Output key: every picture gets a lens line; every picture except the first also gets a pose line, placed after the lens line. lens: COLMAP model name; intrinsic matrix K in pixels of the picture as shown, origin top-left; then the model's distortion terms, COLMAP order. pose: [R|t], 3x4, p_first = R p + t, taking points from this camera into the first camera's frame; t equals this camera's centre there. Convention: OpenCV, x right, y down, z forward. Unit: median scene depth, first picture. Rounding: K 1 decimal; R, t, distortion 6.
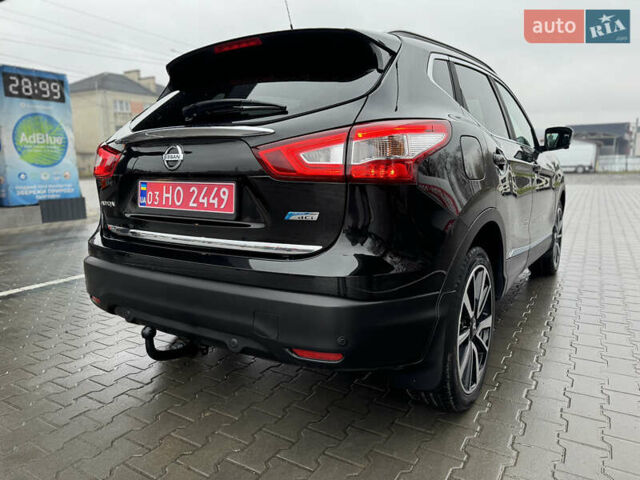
lens RADIAL K [[453.5, 0, 320.0], [0, 453.5, 240.0], [0, 0, 1]] dist [0.051689, -0.064198]
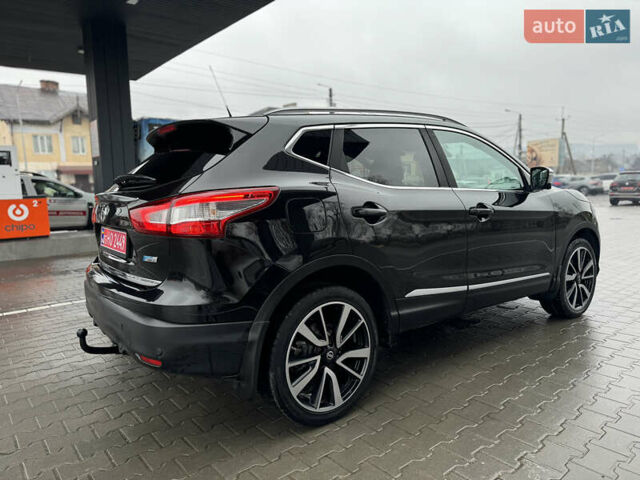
lens RADIAL K [[453.5, 0, 320.0], [0, 453.5, 240.0], [0, 0, 1]] dist [0.051689, -0.064198]
pose [[0.947793, 0.025247, -0.317884, 0.774659], [-0.040082, 0.998387, -0.040215, -0.064339], [0.316356, 0.050857, 0.947276, -0.147768]]
